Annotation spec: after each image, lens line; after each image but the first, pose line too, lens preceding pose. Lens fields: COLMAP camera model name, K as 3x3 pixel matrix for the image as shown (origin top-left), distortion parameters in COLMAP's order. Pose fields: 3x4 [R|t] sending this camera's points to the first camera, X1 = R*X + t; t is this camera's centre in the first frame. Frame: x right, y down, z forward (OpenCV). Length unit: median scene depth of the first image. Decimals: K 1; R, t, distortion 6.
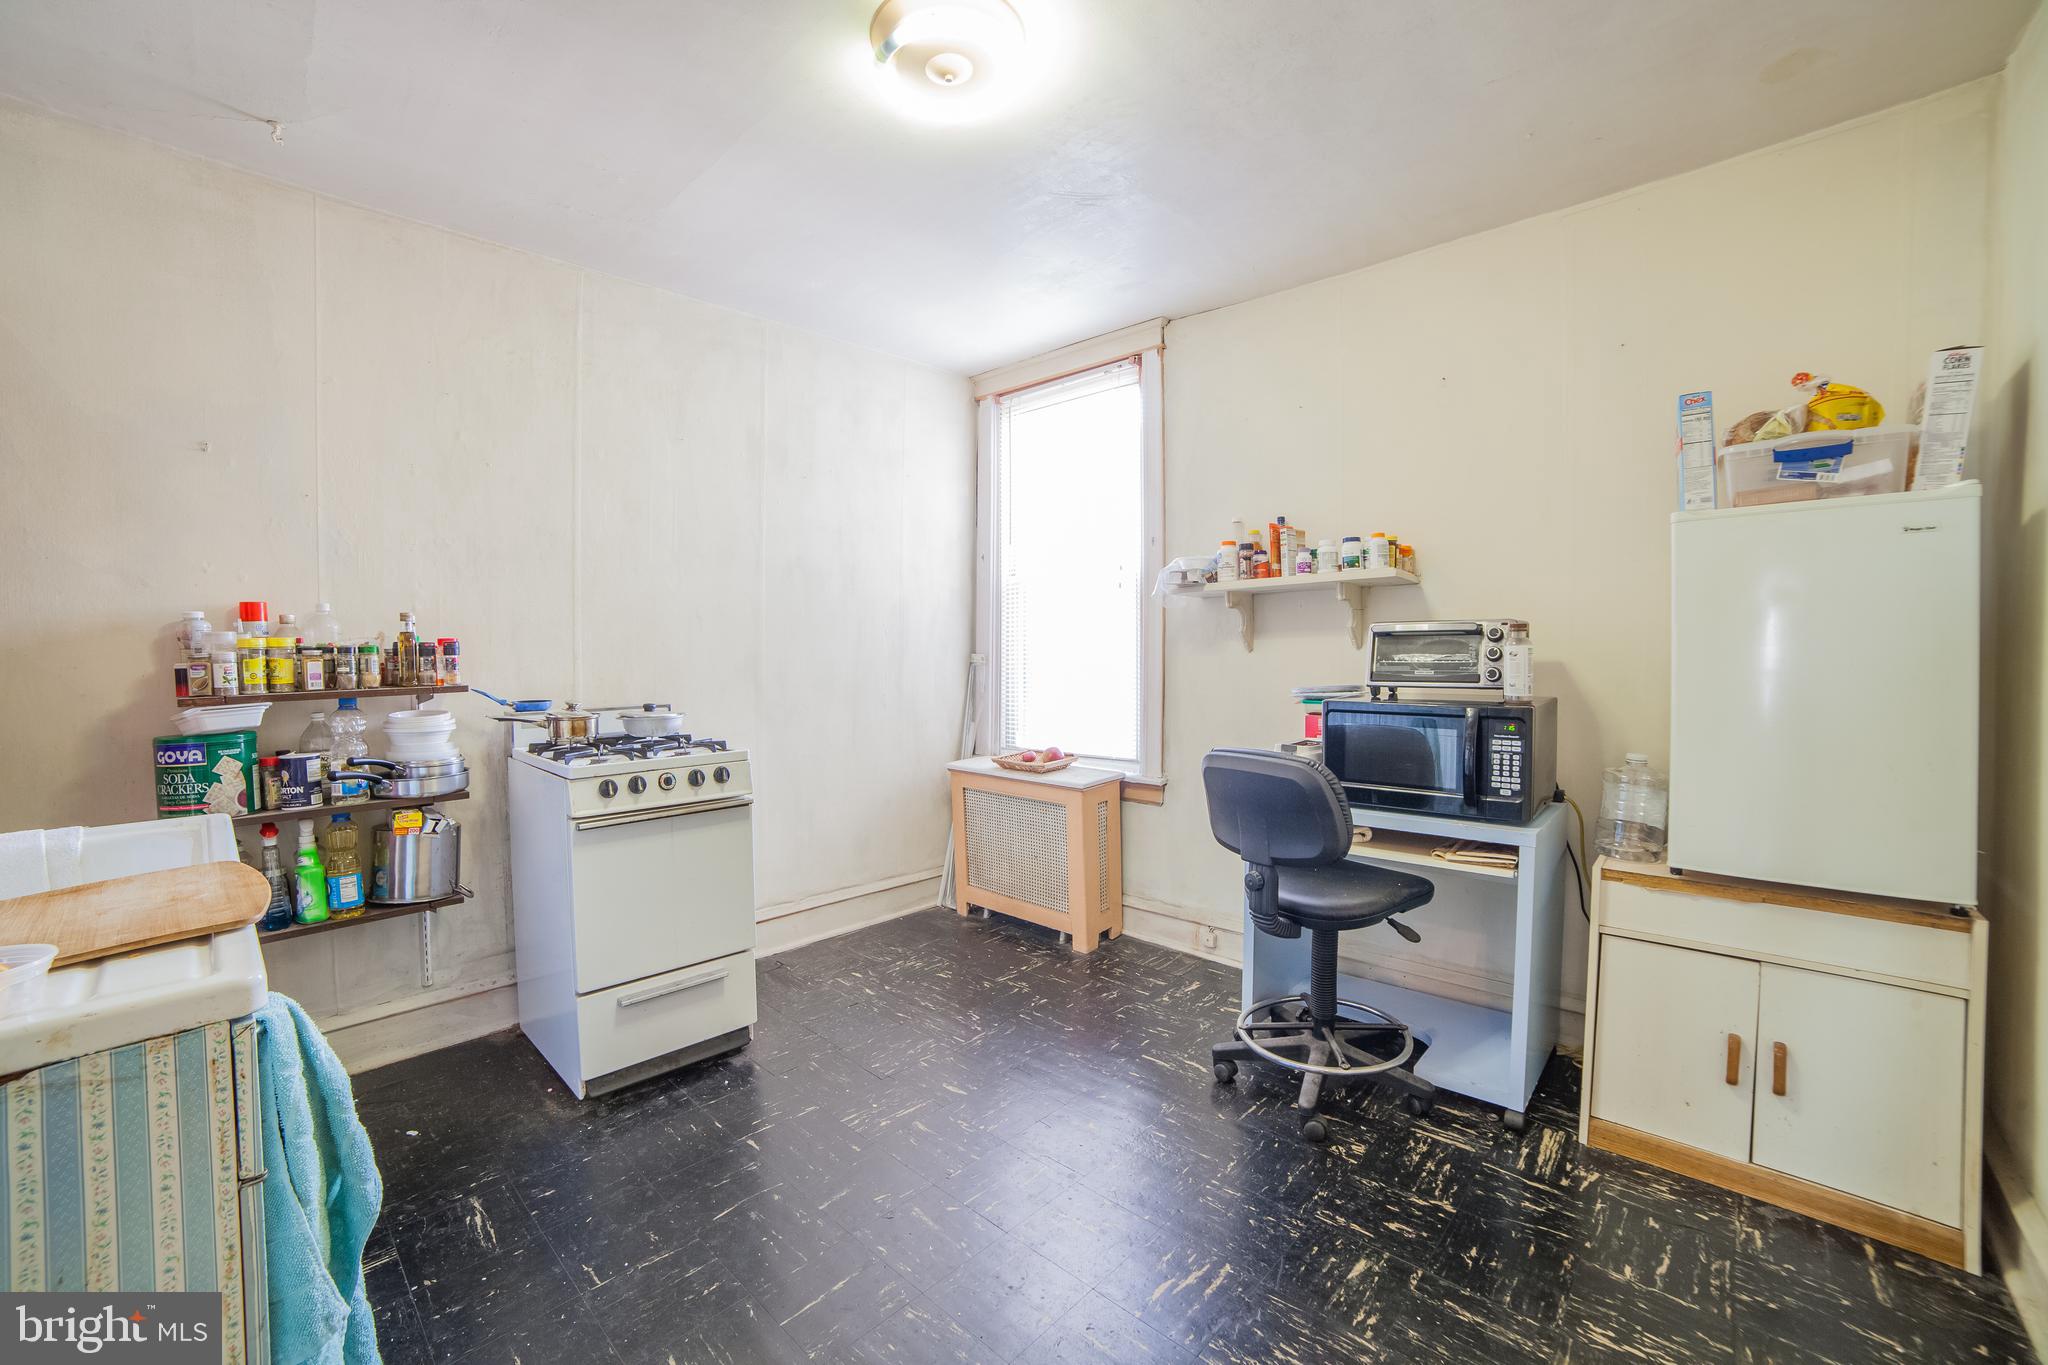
lens RADIAL K [[838.1, 0, 1019.5], [0, 838.1, 667.7], [0, 0, 1]] dist [-0.107079, 0.038121]
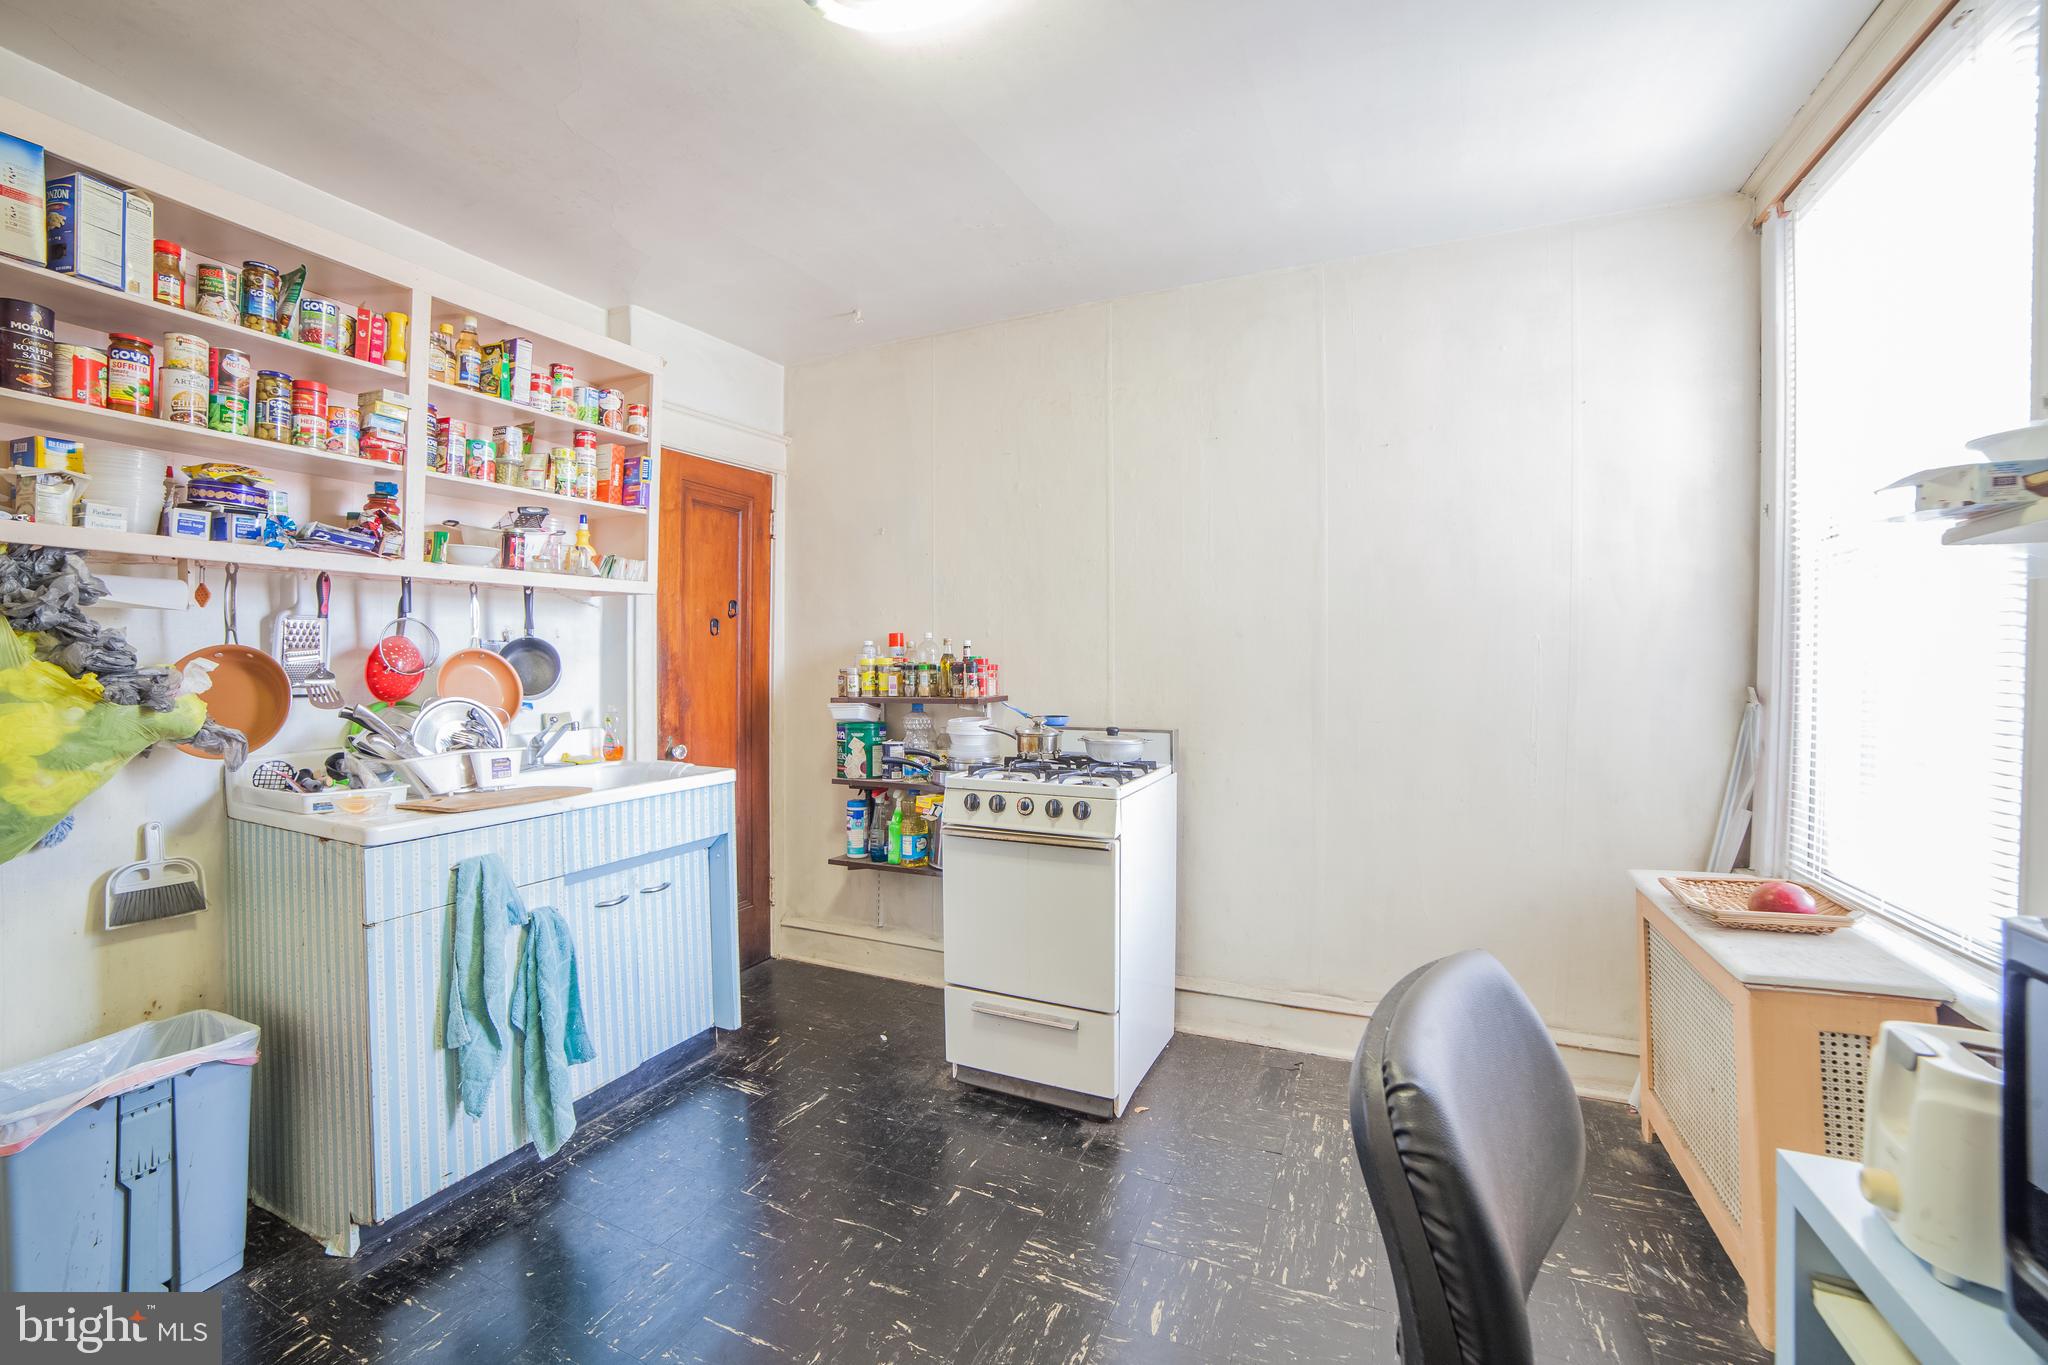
lens RADIAL K [[838.1, 0, 1019.5], [0, 838.1, 667.7], [0, 0, 1]] dist [-0.107079, 0.038121]
pose [[0.311235, 0.012354, -0.950253, 0.513248], [-0.028834, 0.999578, 0.003551, -0.030059], [0.949895, 0.026295, 0.311460, 0.676367]]
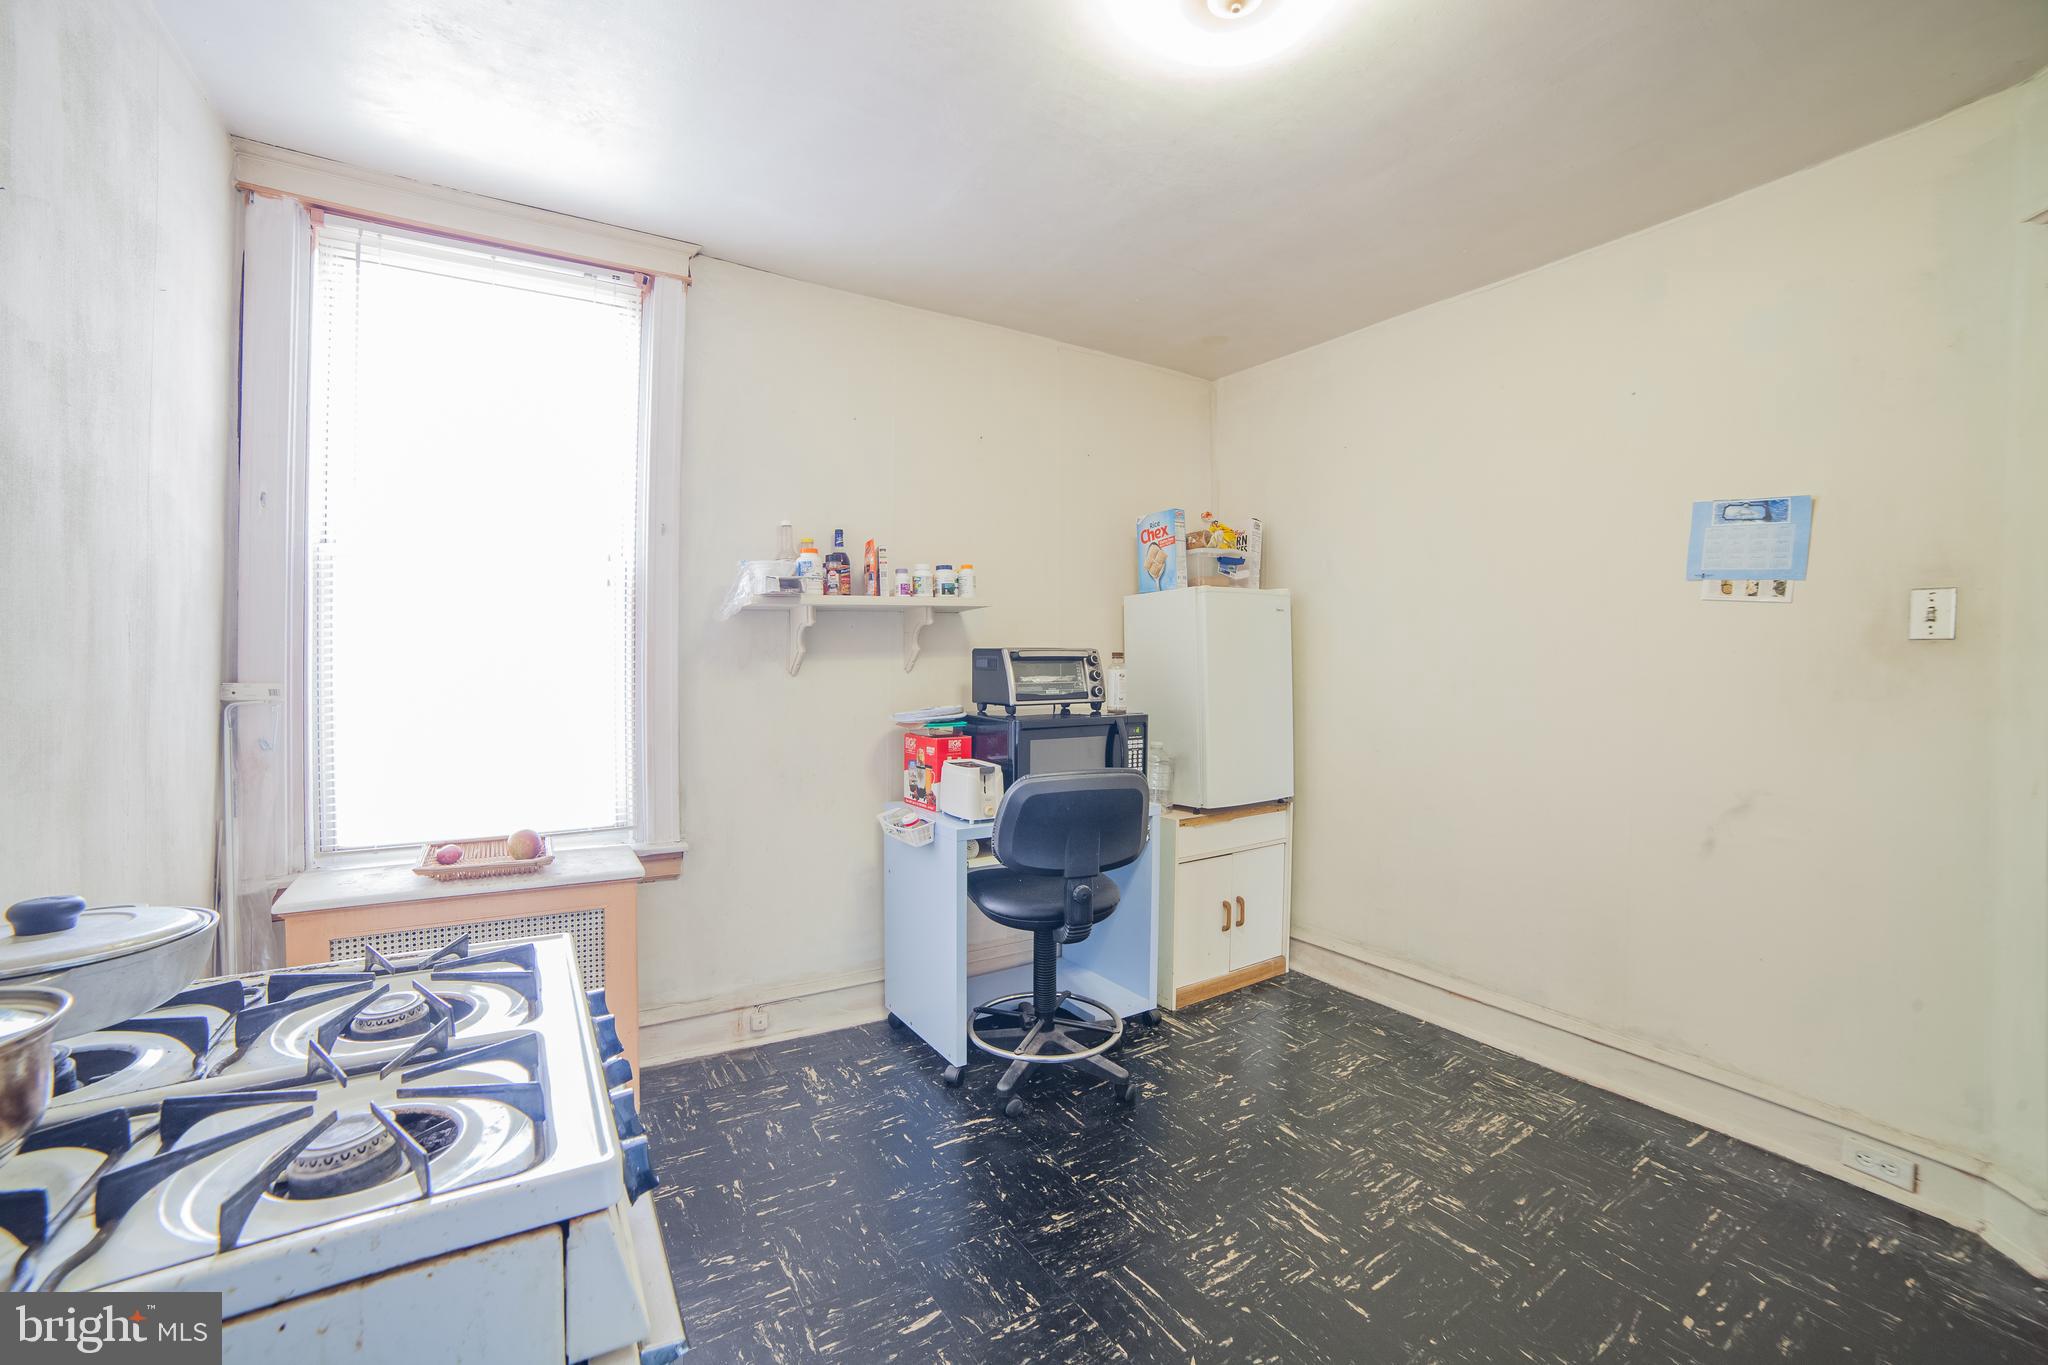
lens RADIAL K [[838.1, 0, 1019.5], [0, 838.1, 667.7], [0, 0, 1]] dist [-0.107079, 0.038121]
pose [[0.248152, -0.001166, 0.968720, -0.698568], [0.020911, 0.999773, -0.004153, -0.025031], [-0.968495, 0.021287, 0.248120, 0.744617]]
